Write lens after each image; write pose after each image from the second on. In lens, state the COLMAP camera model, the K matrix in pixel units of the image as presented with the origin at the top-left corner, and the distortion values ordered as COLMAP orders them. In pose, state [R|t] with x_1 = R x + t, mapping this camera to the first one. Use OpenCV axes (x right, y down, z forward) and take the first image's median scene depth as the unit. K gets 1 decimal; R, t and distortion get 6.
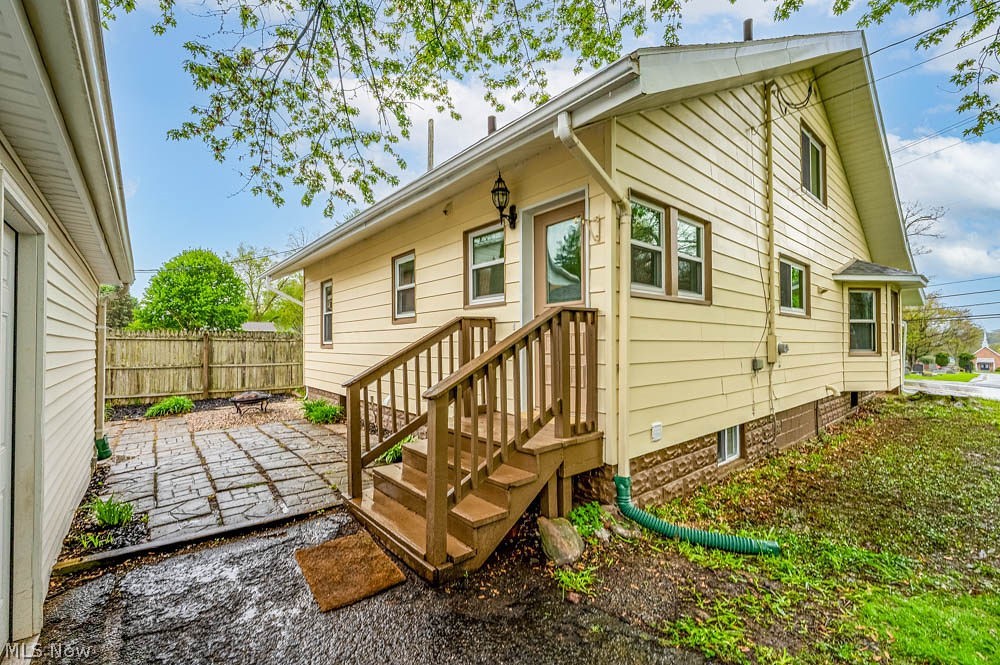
lens RADIAL K [[412.9, 0, 503.5], [0, 412.9, 326.9], [0, 0, 1]] dist [-0.004236, -0.000372]
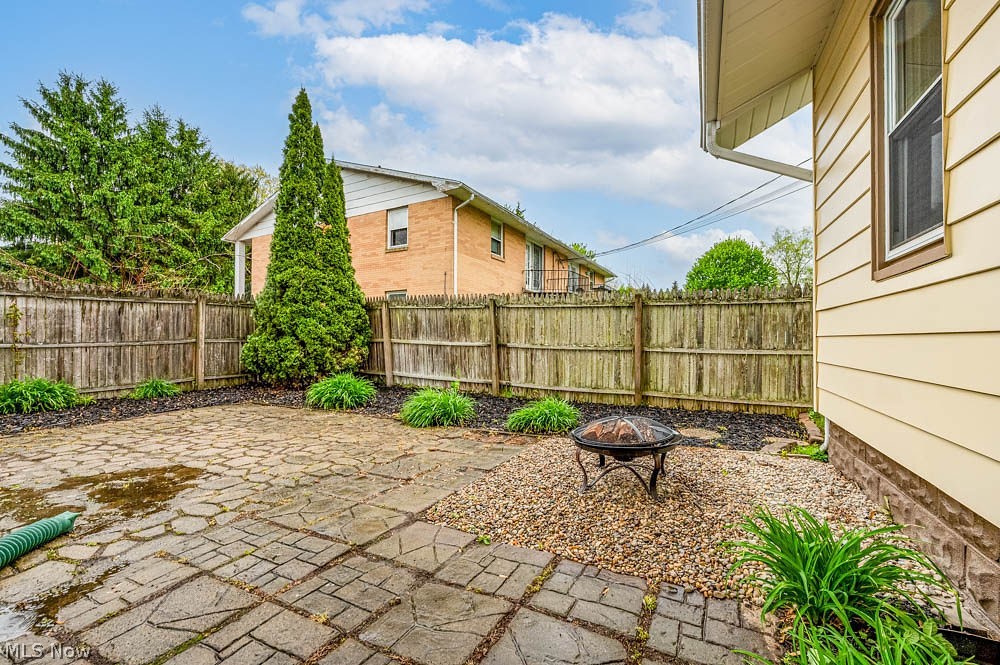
lens RADIAL K [[412.9, 0, 500.3], [0, 412.9, 339.3], [0, 0, 1]] dist [-0.004236, -0.000372]
pose [[0.392369, 0.007022, -0.919781, -0.248641], [0.031709, 0.999273, 0.021156, 0.058936], [0.919261, -0.037467, 0.391861, 0.565427]]
